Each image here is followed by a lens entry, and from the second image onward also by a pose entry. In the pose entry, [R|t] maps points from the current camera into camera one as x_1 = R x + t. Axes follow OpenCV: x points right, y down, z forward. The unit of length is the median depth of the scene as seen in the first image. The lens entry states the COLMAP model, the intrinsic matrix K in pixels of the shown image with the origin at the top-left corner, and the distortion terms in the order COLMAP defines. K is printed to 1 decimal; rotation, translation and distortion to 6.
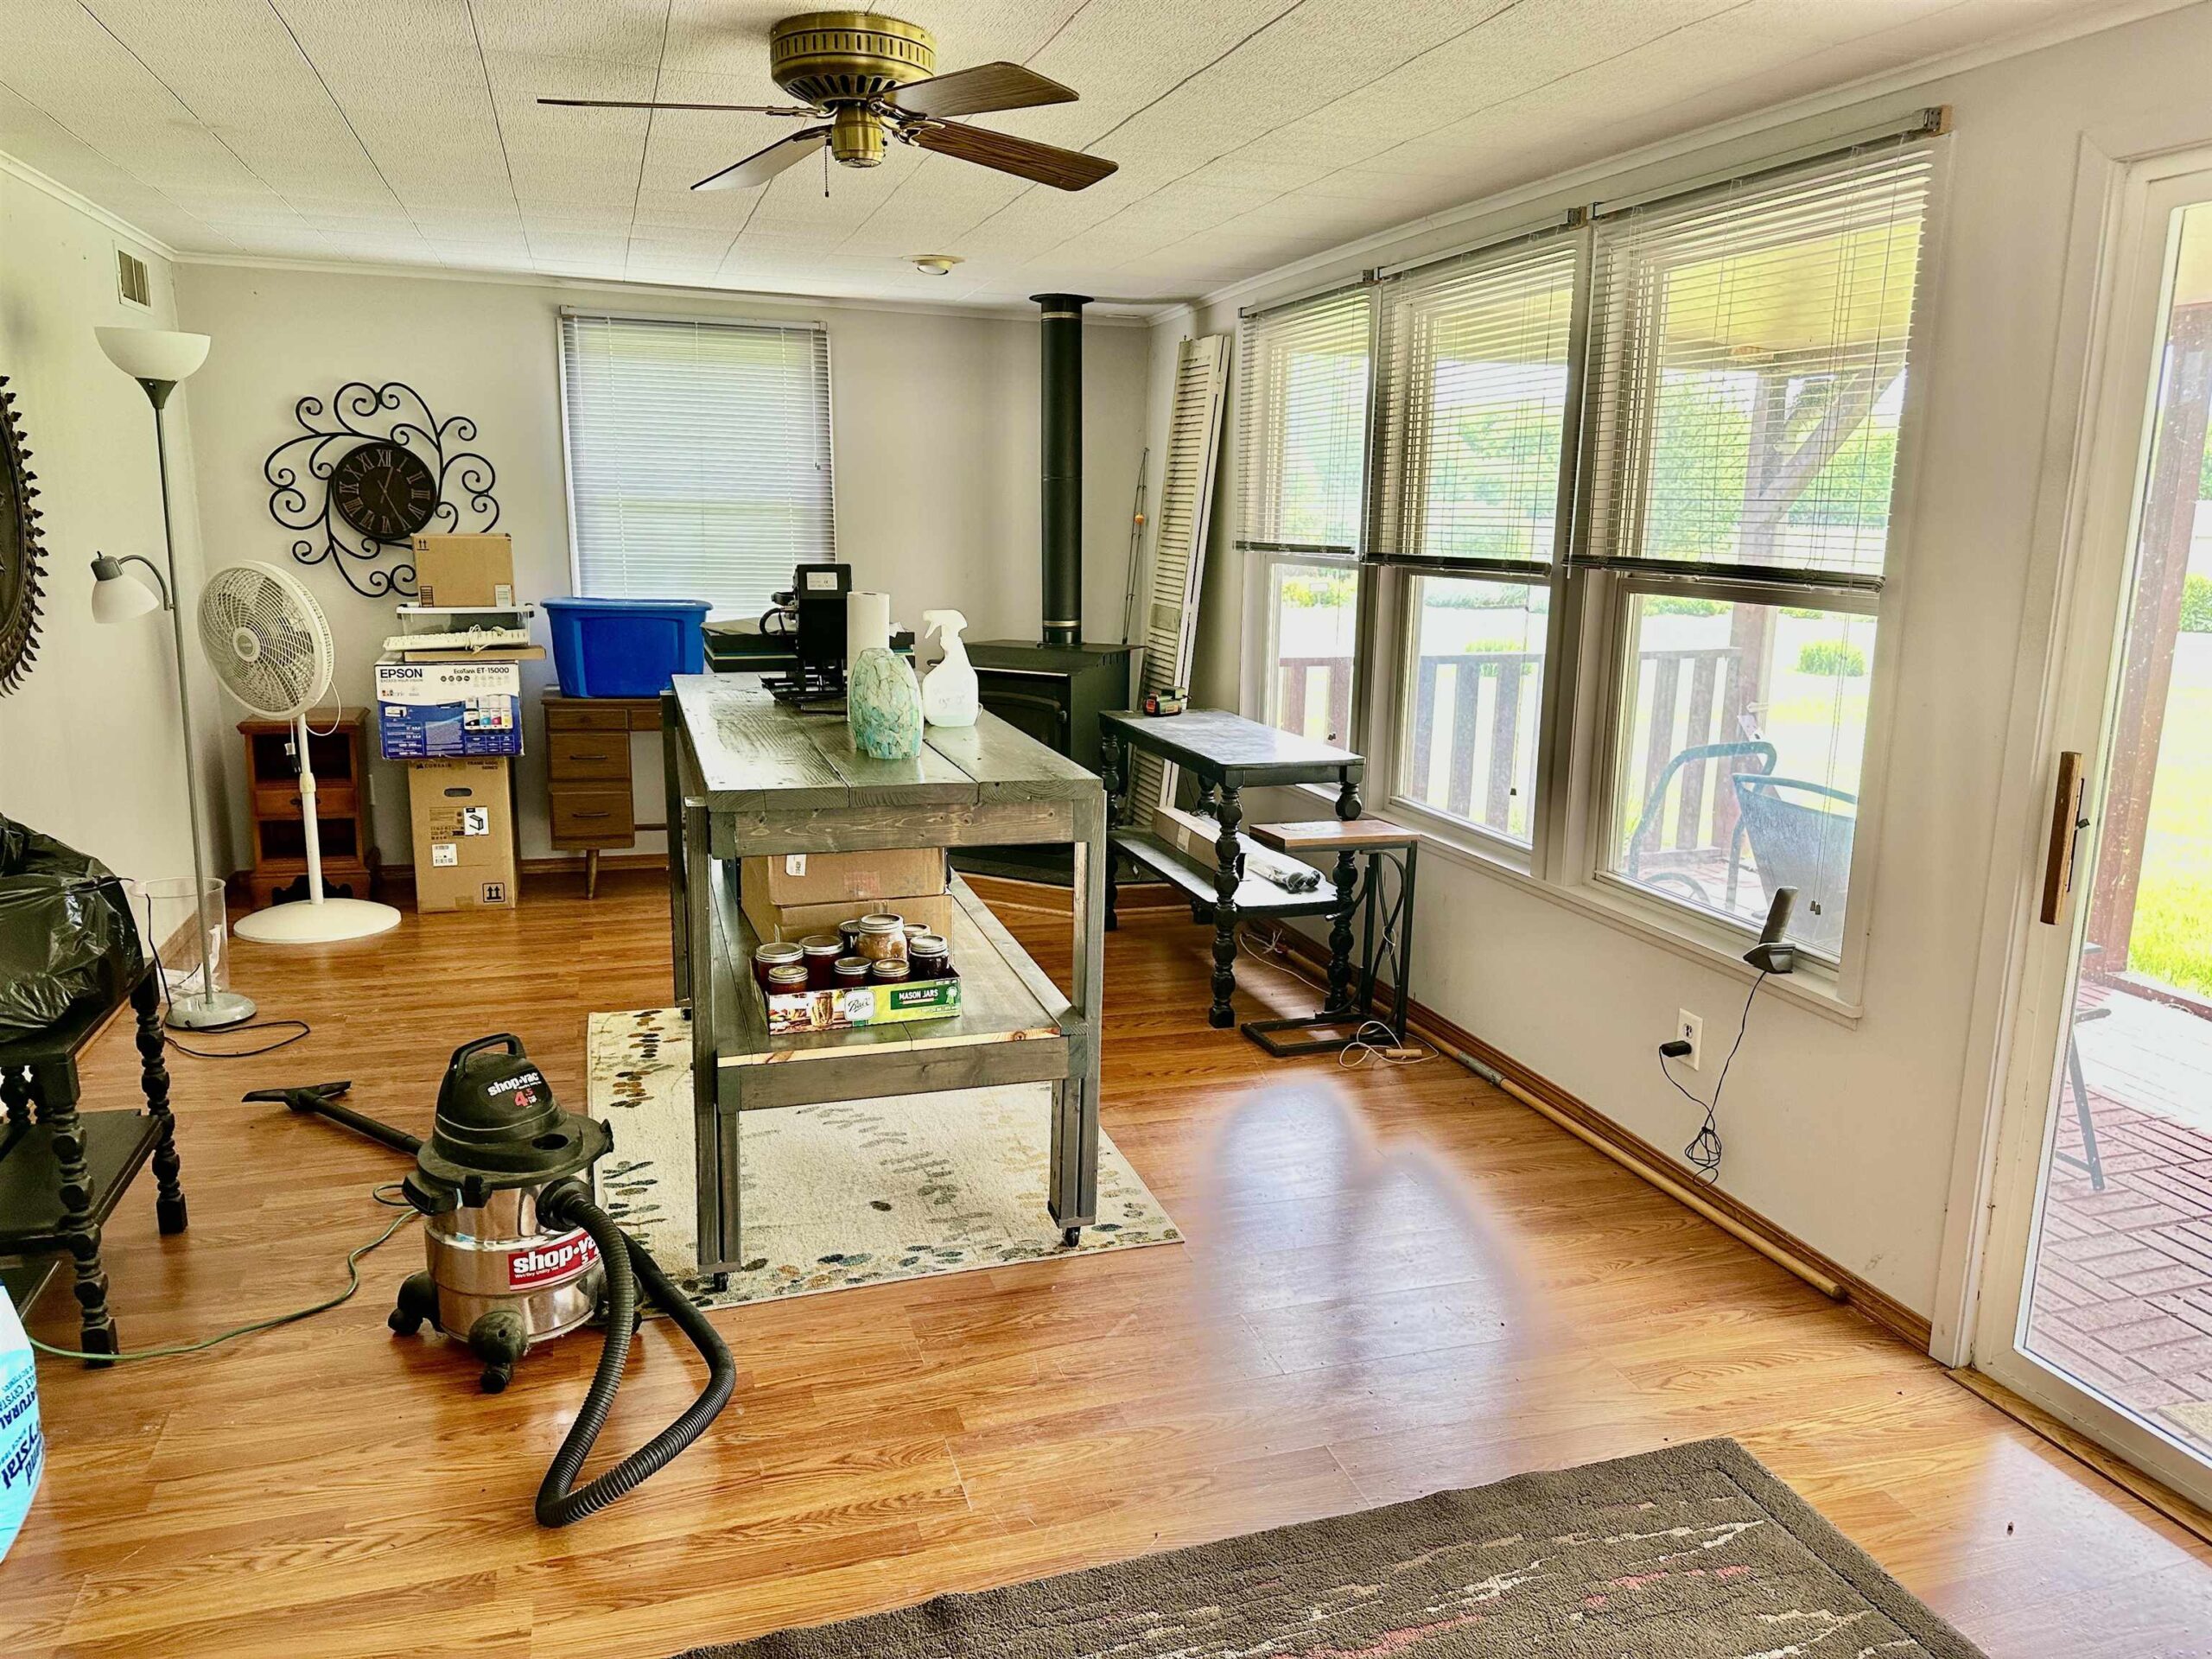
lens RADIAL K [[1539.5, 0, 1141.9], [0, 1539.5, 883.8], [0, 0, 1]] dist [0.065106, -0.086444]
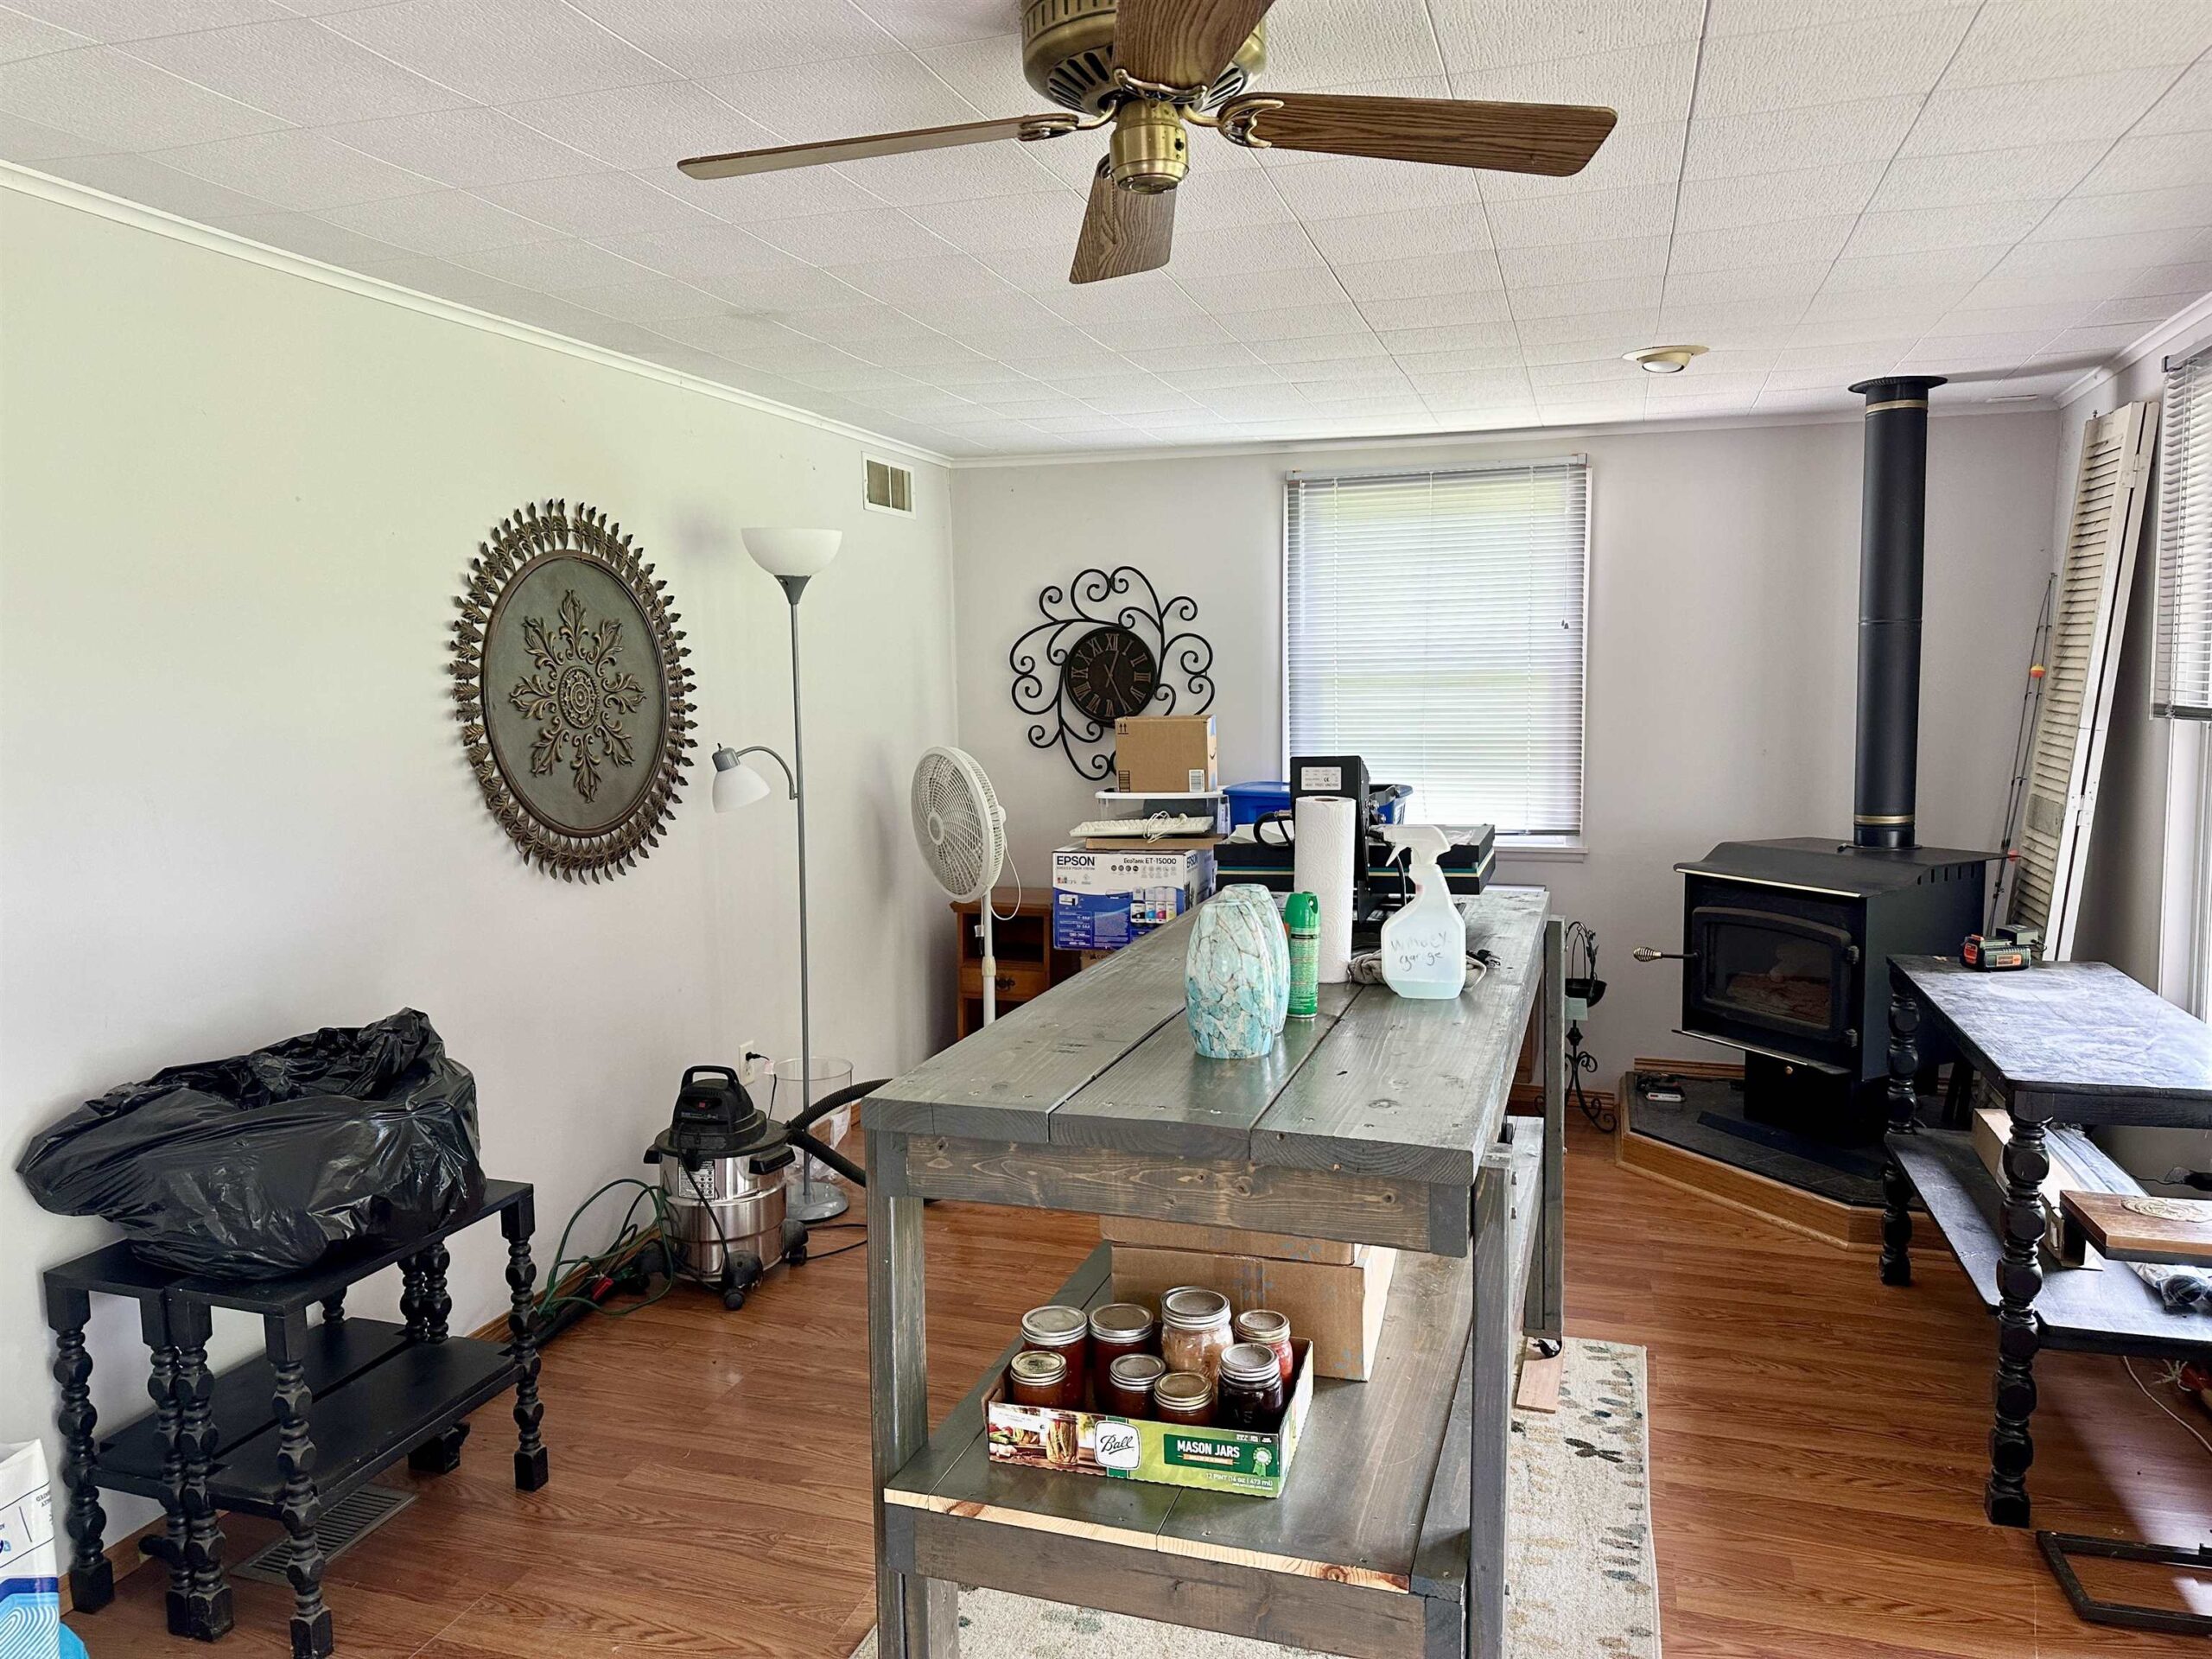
lens RADIAL K [[1539.5, 0, 1121.1], [0, 1539.5, 831.9], [0, 0, 1]] dist [0.065106, -0.086444]
pose [[0.803347, 0.029908, -0.594759, 0.108641], [-0.110544, 0.988869, -0.099586, -0.061141], [0.585161, 0.145749, 0.797712, 0.256270]]
